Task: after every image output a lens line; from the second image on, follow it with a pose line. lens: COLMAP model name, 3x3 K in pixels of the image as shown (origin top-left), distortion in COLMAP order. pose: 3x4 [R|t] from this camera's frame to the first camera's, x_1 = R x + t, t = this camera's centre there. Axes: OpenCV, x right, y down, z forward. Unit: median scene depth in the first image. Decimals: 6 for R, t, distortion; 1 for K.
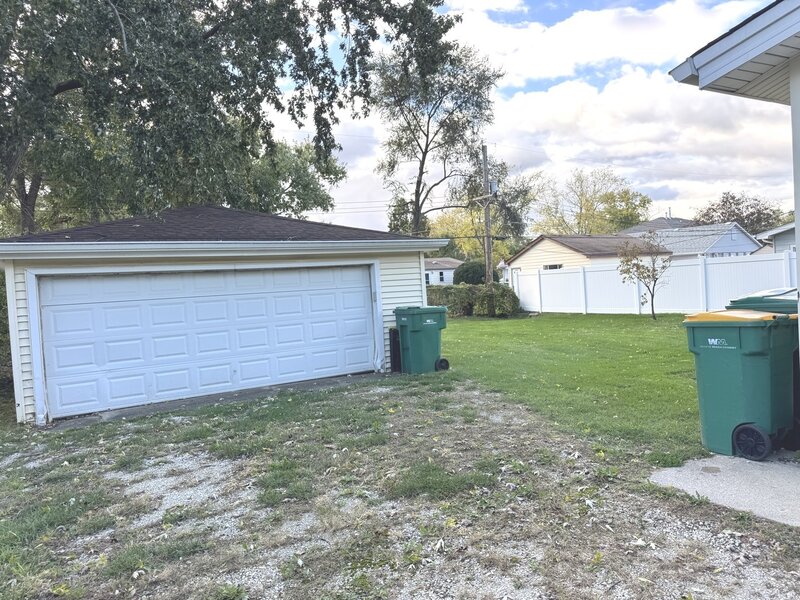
lens RADIAL K [[552.4, 0, 402.9], [0, 552.4, 300.6], [0, 0, 1]] dist [0.110591, -0.144161]
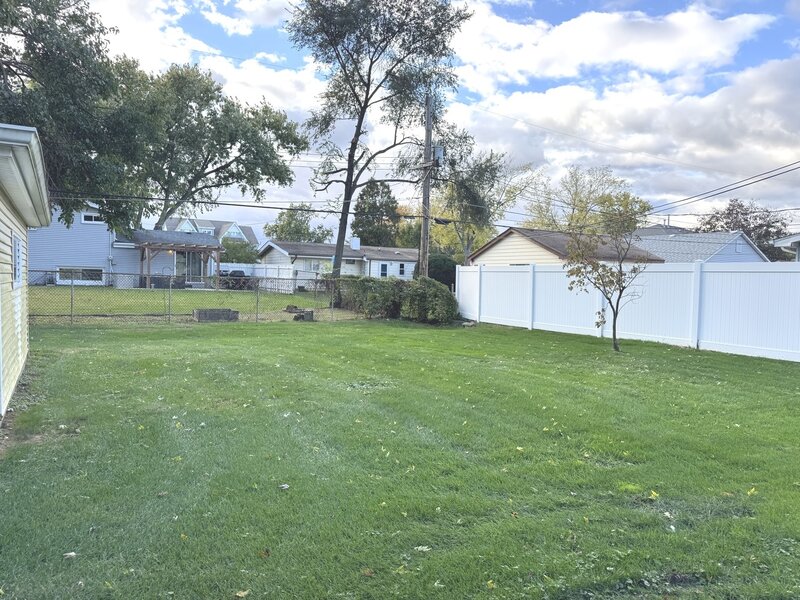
lens RADIAL K [[569.1, 0, 415.5], [0, 569.1, 301.8], [0, 0, 1]] dist [-0.003437, 0.000244]
pose [[0.995925, 0.080056, 0.041515, 0.085758], [-0.080520, 0.996707, 0.009618, -0.004134], [-0.040608, -0.012922, 0.999092, 0.161092]]
